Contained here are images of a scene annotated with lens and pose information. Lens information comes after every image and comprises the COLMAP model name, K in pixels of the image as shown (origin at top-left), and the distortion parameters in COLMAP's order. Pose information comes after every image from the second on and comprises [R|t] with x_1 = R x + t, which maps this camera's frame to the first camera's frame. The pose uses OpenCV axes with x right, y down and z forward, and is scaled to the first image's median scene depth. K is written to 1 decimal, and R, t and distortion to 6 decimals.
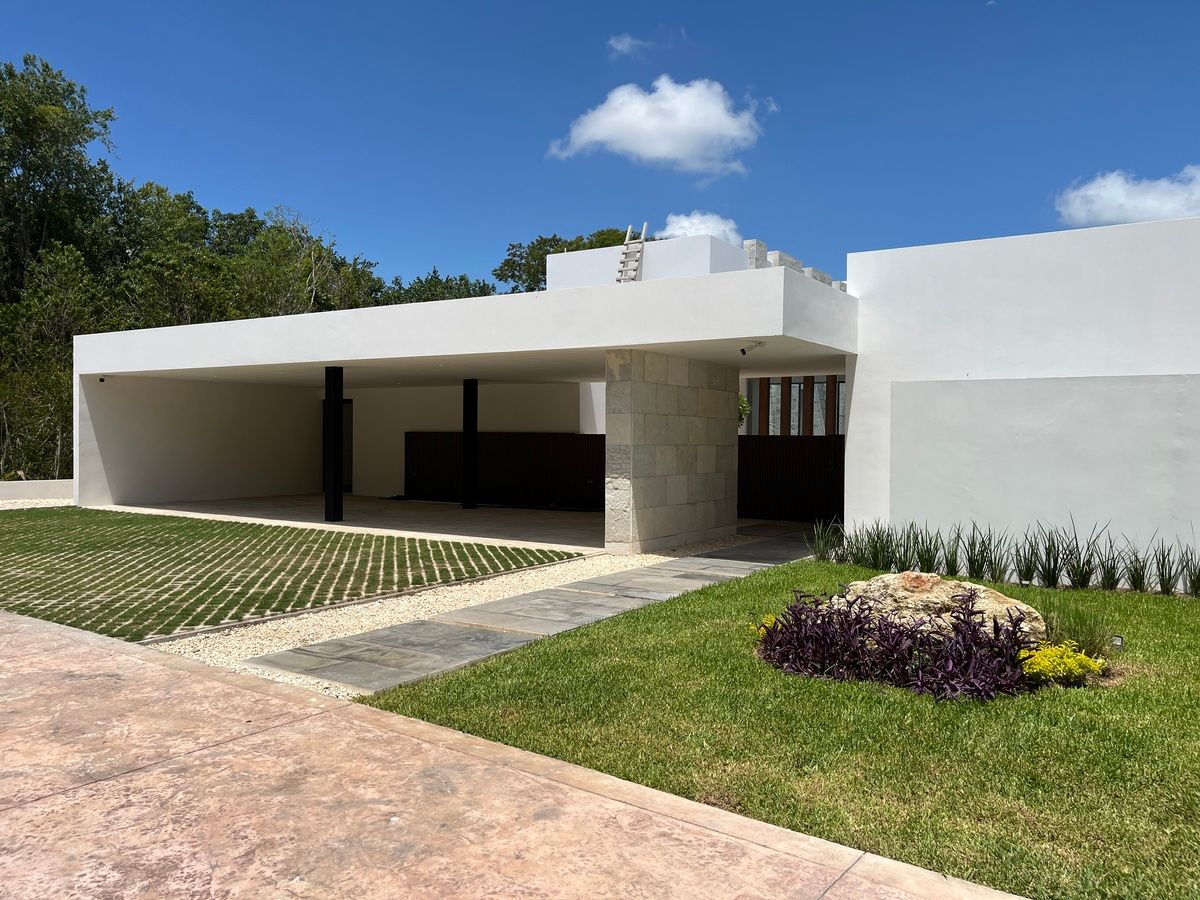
lens RADIAL K [[904.6, 0, 600.0], [0, 904.6, 450.0], [0, 0, 1]] dist [0.073671, -0.093598]
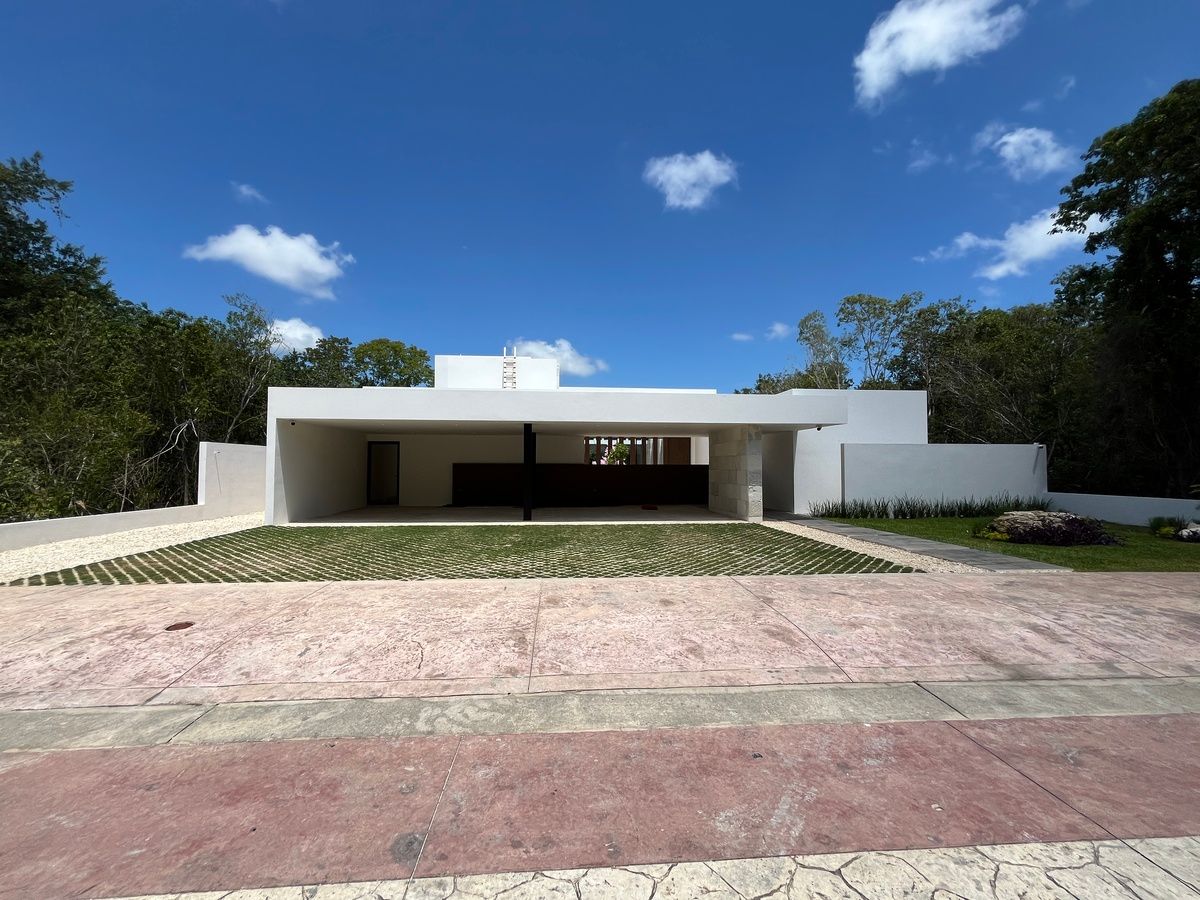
lens RADIAL K [[511.5, 0, 600.0], [0, 511.5, 450.0], [0, 0, 1]] dist [0.021948, -0.000058]
pose [[0.787548, 0.013490, 0.616106, -0.602248], [0.013002, 0.999174, -0.038497, -0.006183], [-0.616116, 0.038328, 0.786722, 0.169985]]
